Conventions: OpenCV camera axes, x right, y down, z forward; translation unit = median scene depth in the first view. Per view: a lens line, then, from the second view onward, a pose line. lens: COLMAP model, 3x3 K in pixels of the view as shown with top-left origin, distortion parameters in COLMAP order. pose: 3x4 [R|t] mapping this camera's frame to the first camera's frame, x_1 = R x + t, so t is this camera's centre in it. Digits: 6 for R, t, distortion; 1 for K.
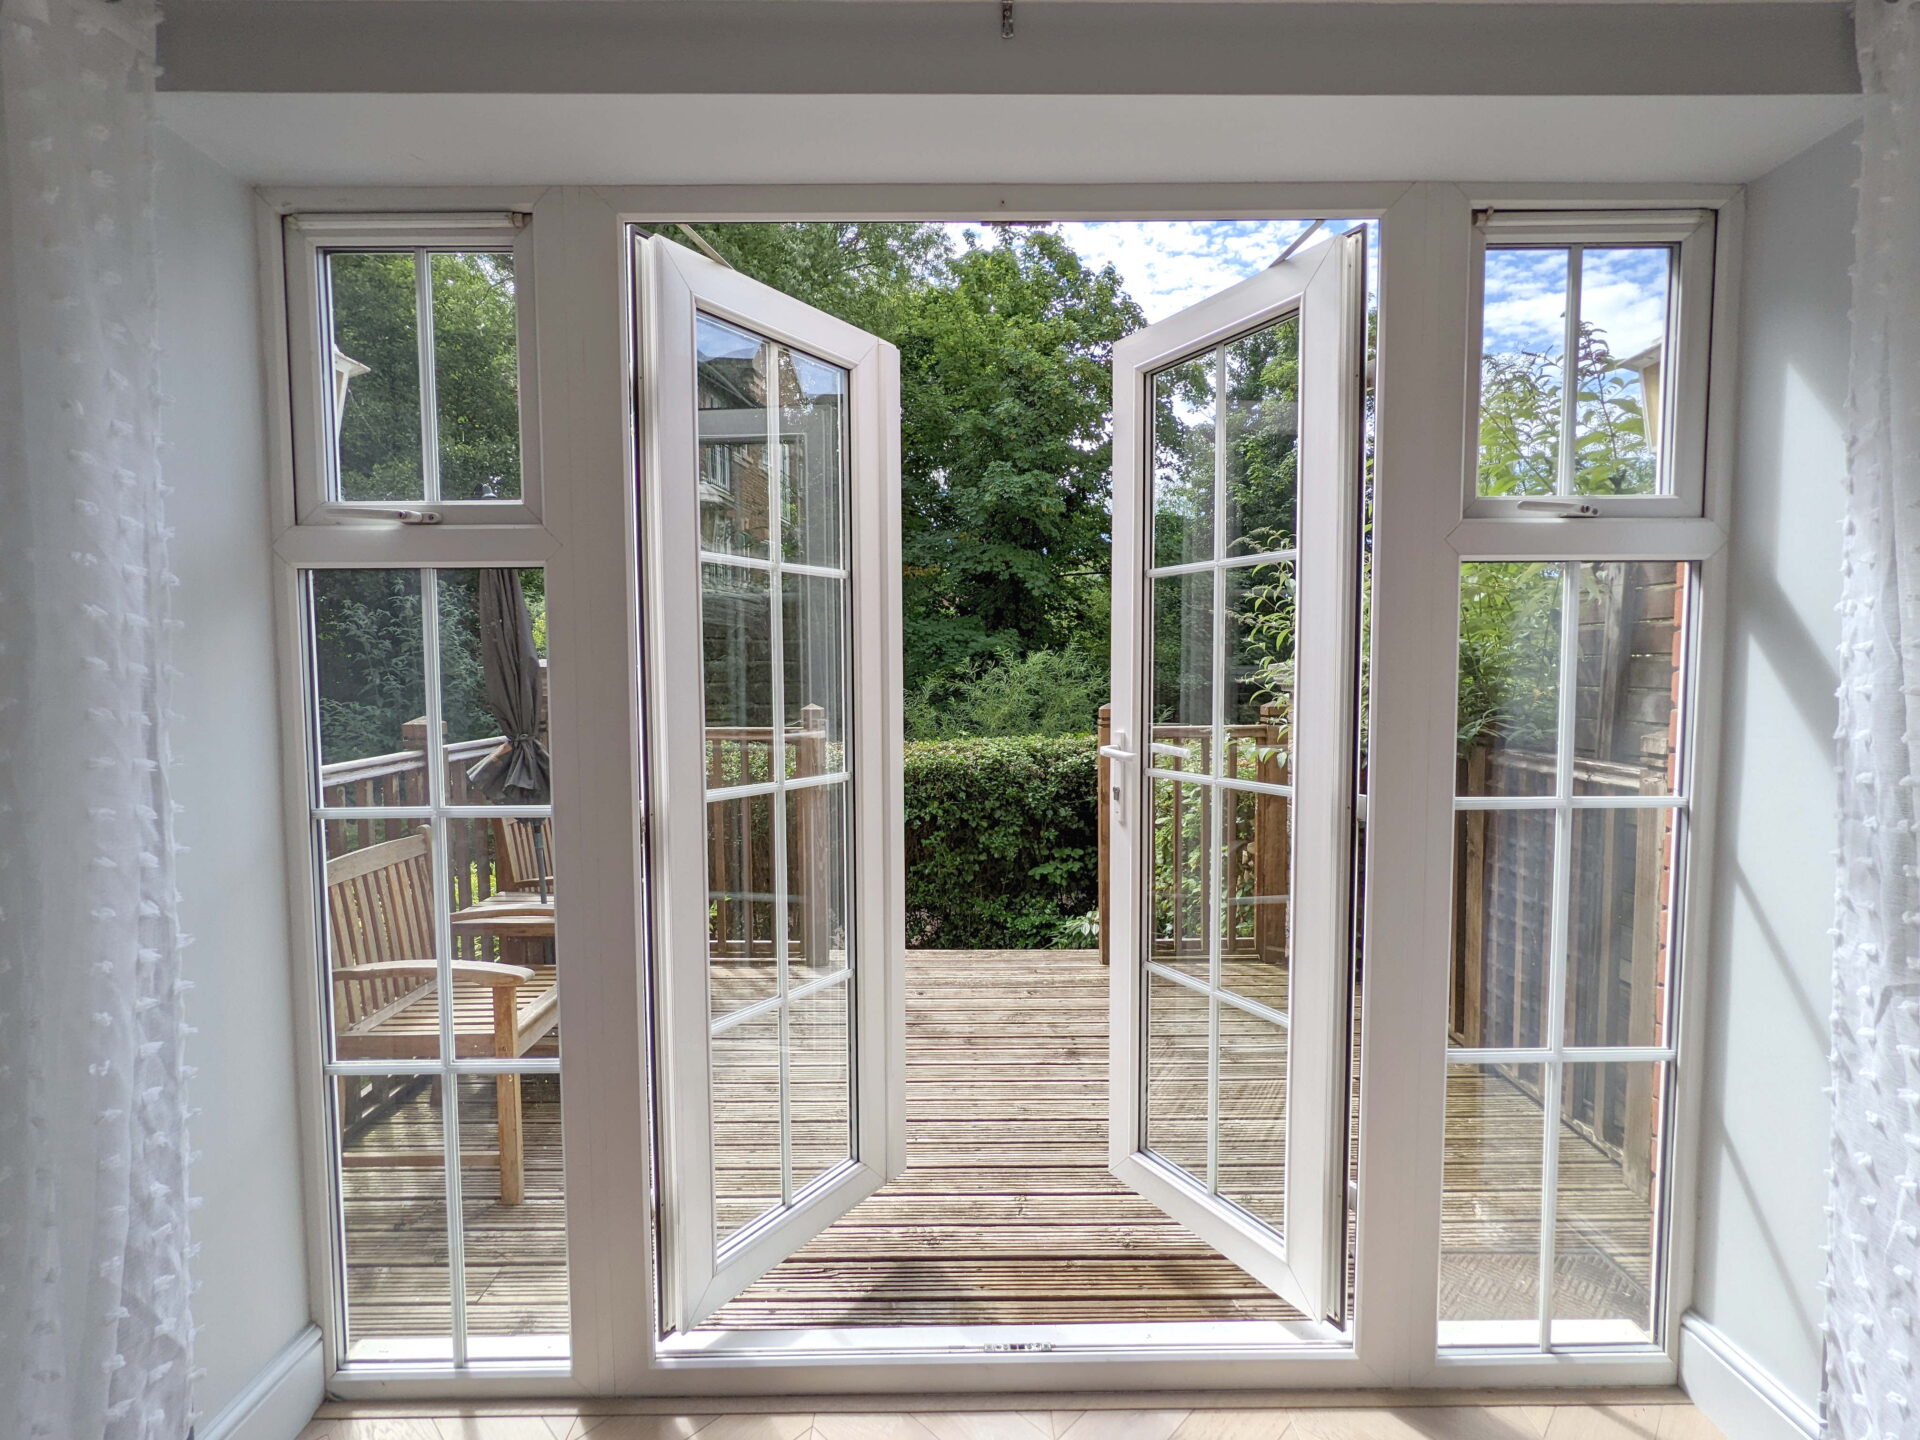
lens RADIAL K [[900.9, 0, 960.0], [0, 900.9, 720.0], [0, 0, 1]] dist [0.001180, -0.000649]
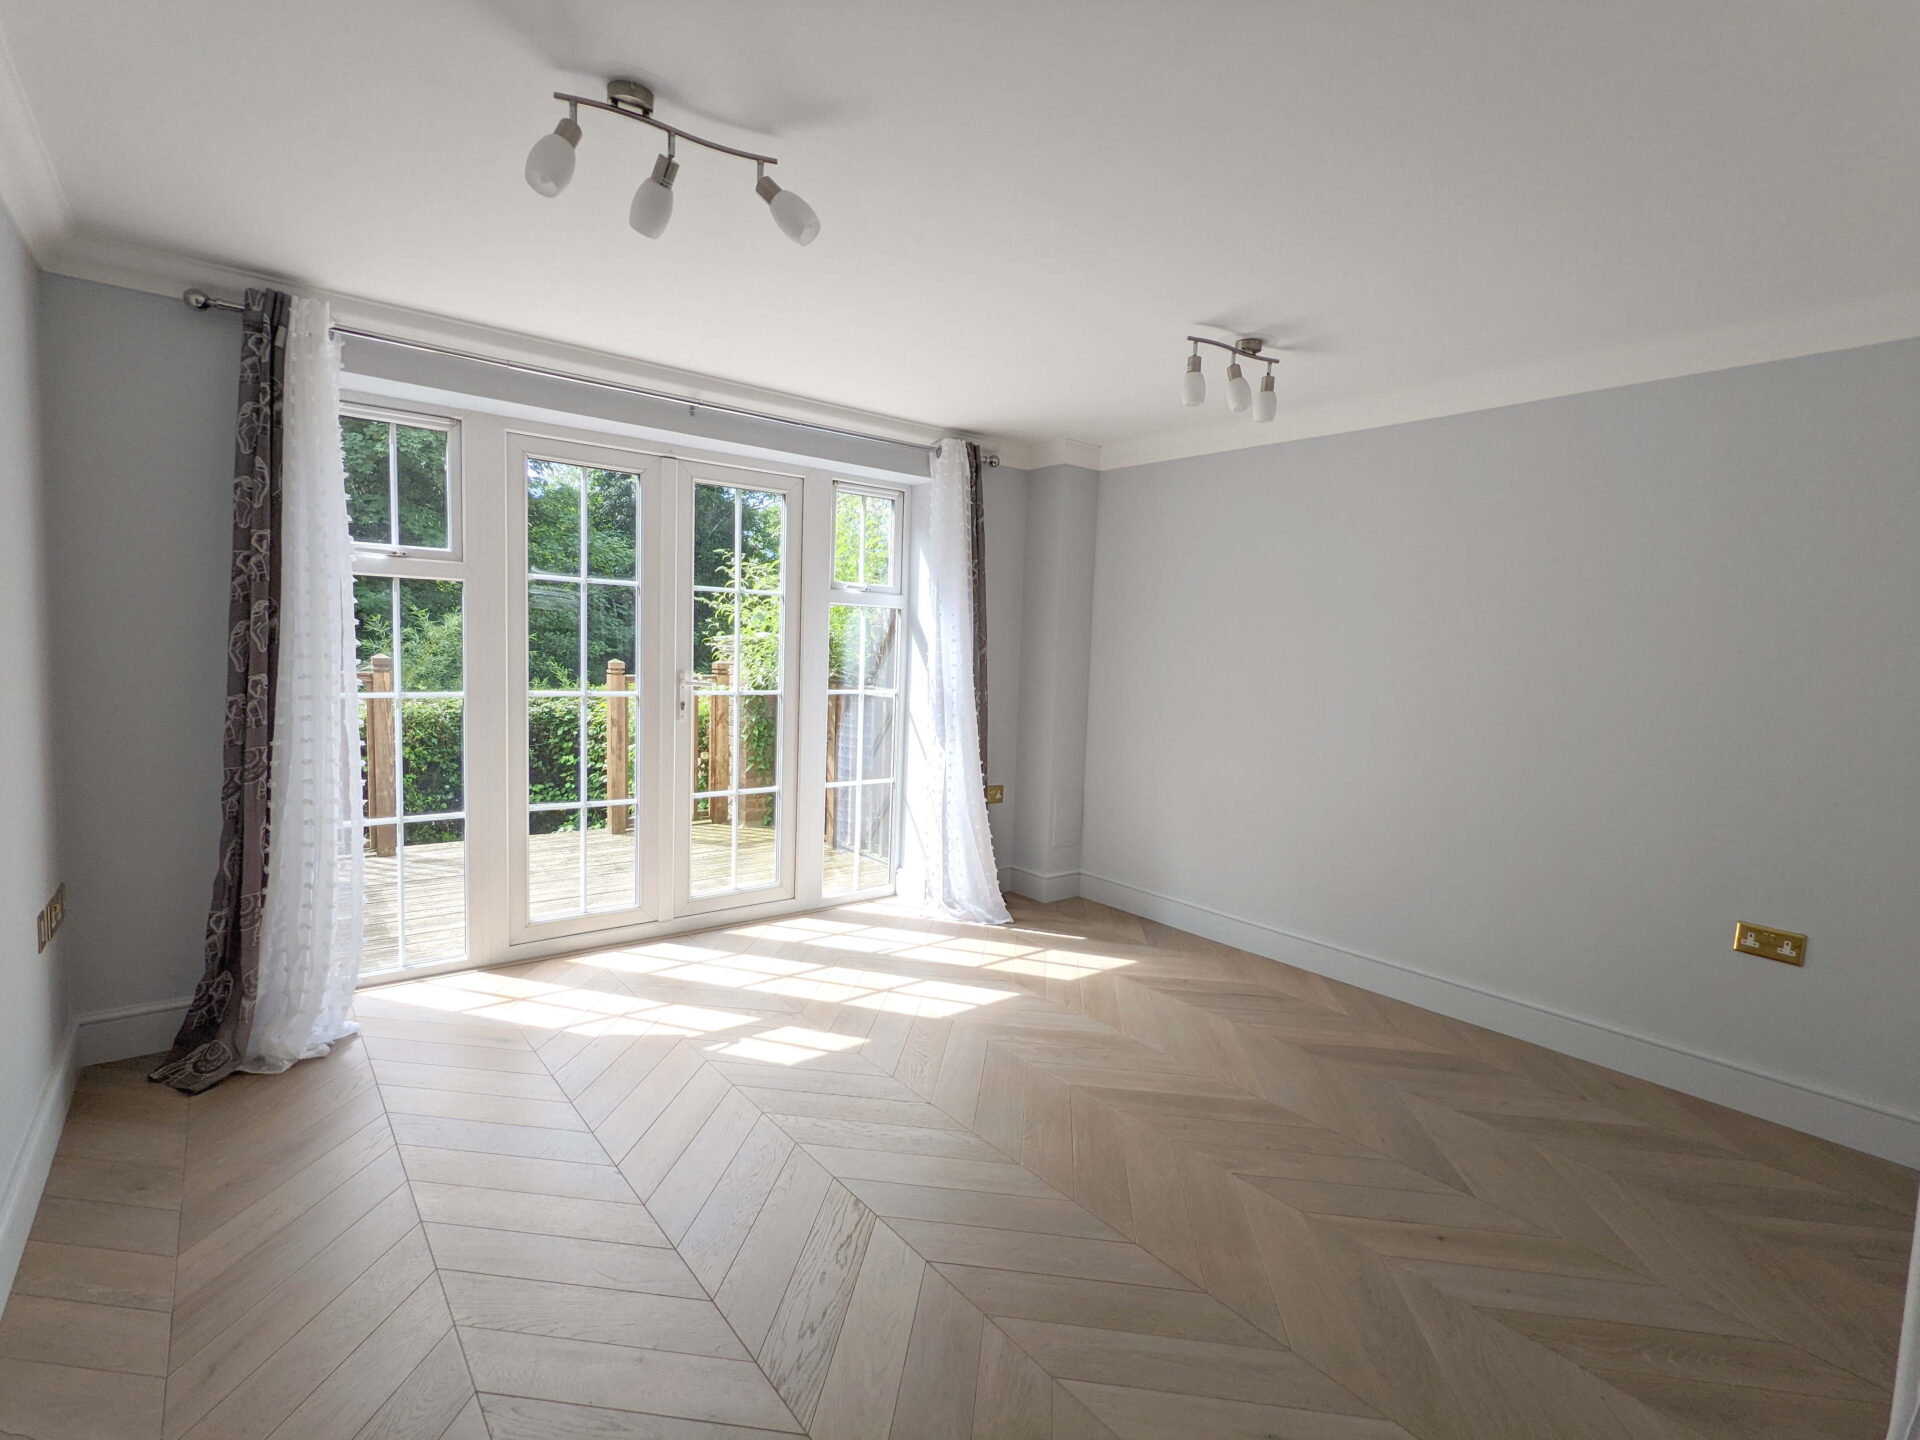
lens RADIAL K [[900.9, 0, 960.0], [0, 900.9, 720.0], [0, 0, 1]] dist [0.001180, -0.000649]
pose [[0.785175, -0.017855, 0.619017, -0.685898], [-0.002689, 0.999477, 0.032239, 0.071742], [-0.619269, -0.026978, 0.784716, -1.153532]]
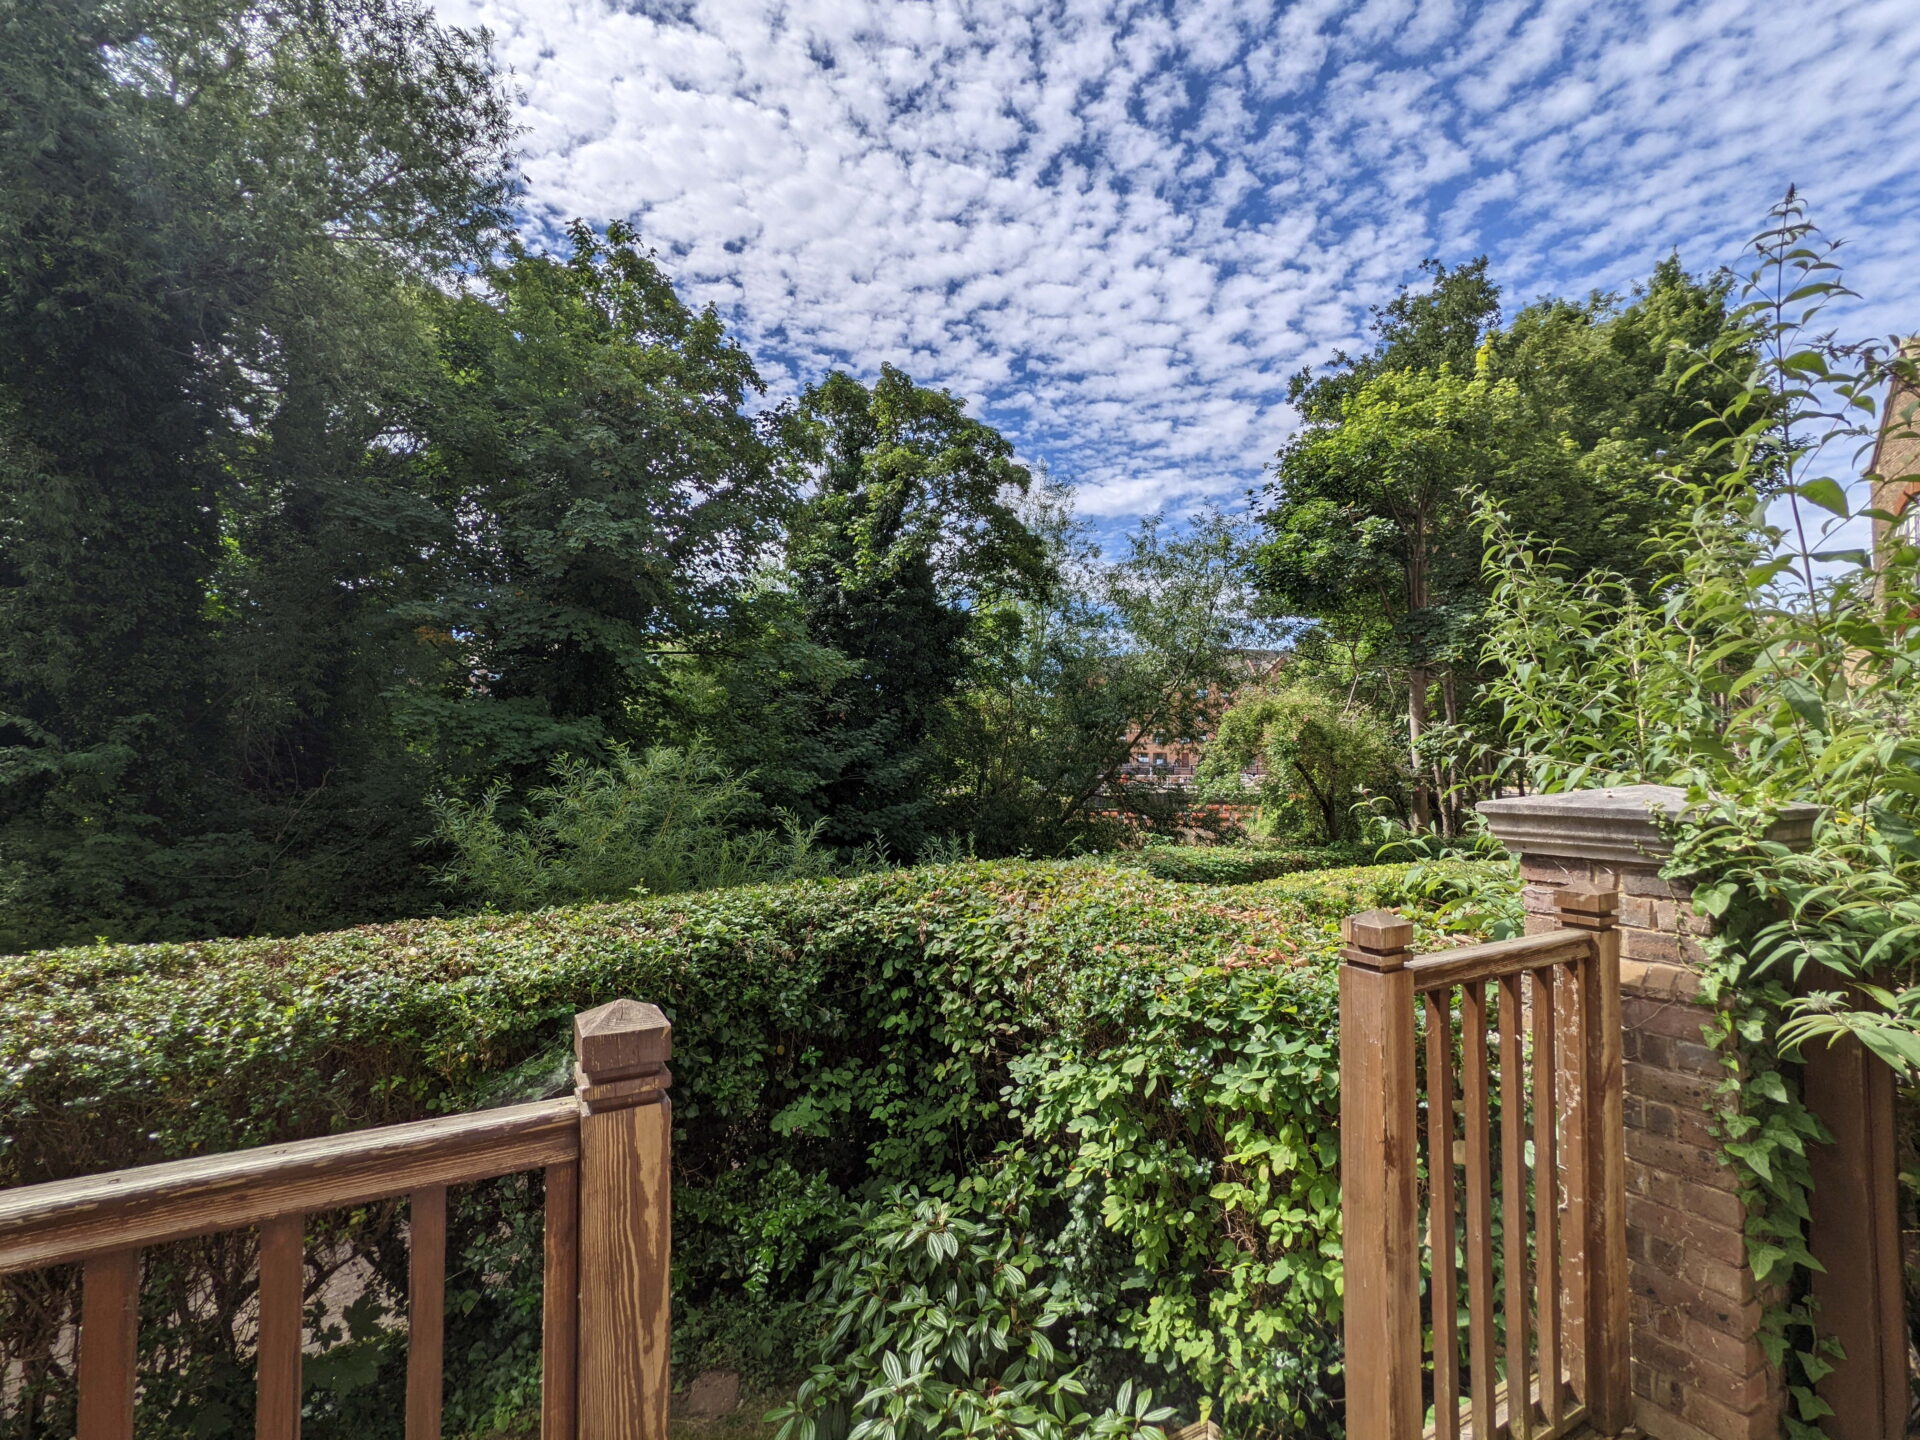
lens RADIAL K [[900.9, 0, 960.0], [0, 900.9, 720.0], [0, 0, 1]] dist [0.001180, -0.000649]
pose [[0.869411, 0.028296, 0.493278, -0.466447], [0.021466, 0.995253, -0.094925, -0.155615], [-0.493622, 0.093117, 0.864677, 1.596467]]
